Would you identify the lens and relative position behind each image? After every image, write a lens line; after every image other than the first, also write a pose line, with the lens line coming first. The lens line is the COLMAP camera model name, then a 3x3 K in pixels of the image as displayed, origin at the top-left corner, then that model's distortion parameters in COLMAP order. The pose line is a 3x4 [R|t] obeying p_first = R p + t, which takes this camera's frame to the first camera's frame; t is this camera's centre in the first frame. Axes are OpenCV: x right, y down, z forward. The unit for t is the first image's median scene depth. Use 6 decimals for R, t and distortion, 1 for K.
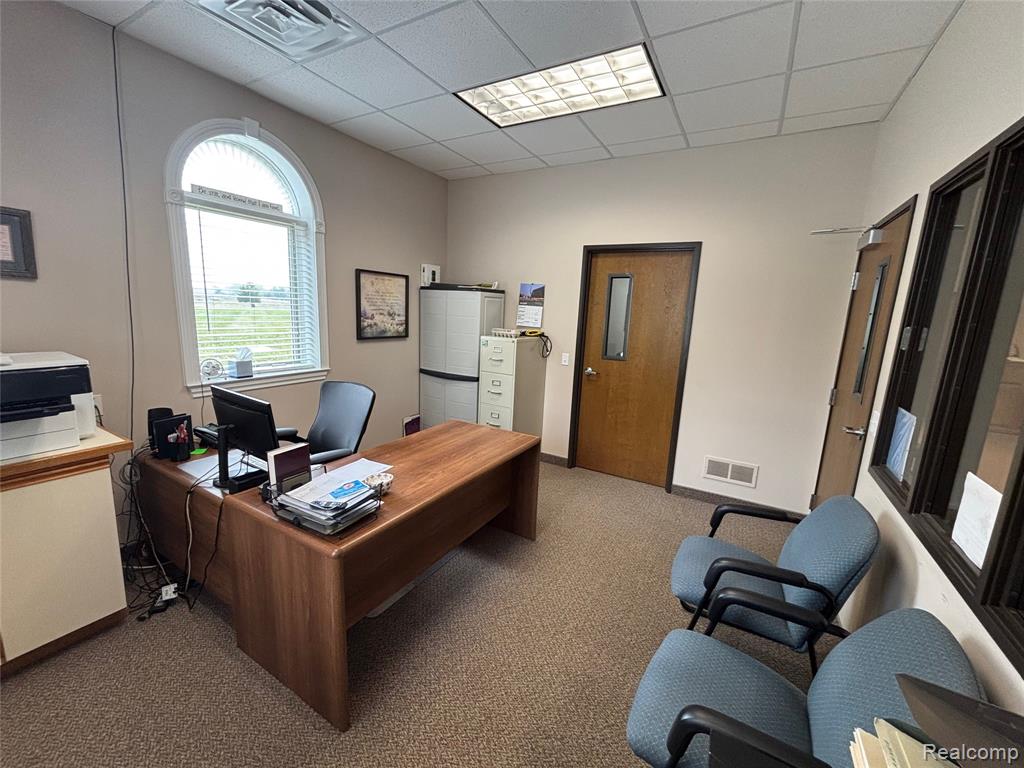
lens RADIAL K [[410.5, 0, 508.5], [0, 410.5, 377.8], [0, 0, 1]] dist [0.021444, -0.000028]
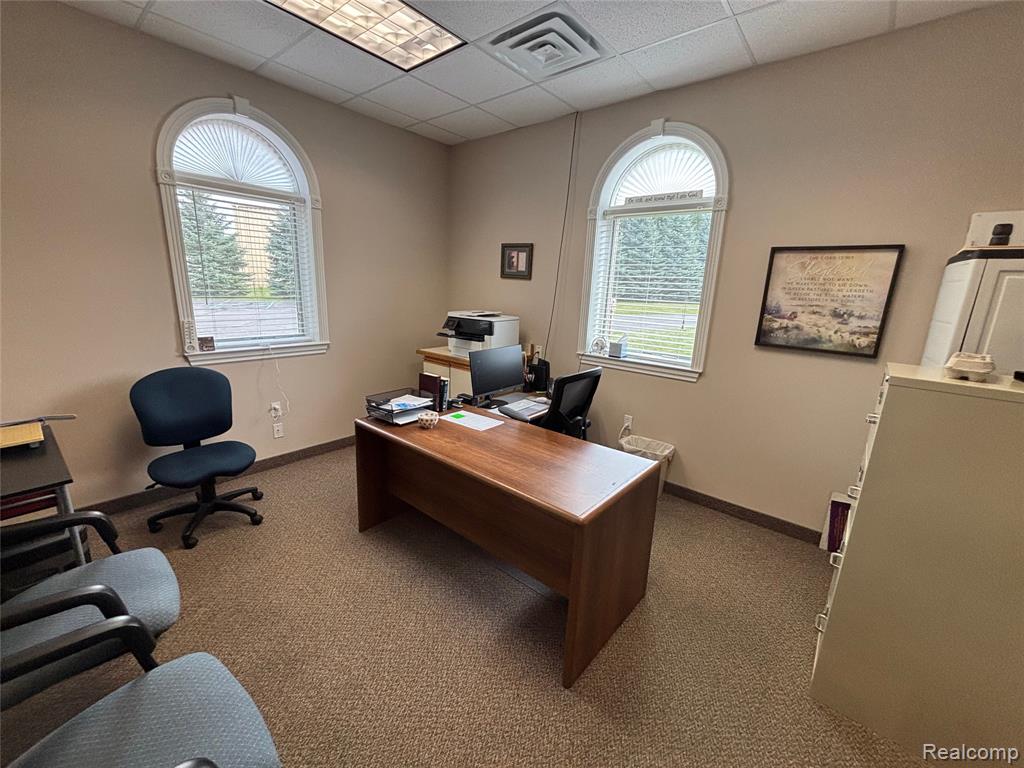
lens RADIAL K [[412.5, 0, 512.0], [0, 412.5, 384.0], [0, 0, 1]] dist [0.002826, 0.000012]
pose [[-0.157979, 0.182054, -0.970515, 0.422682], [-0.216571, 0.952538, 0.213935, -0.087556], [0.963400, 0.243983, -0.111053, 0.664618]]
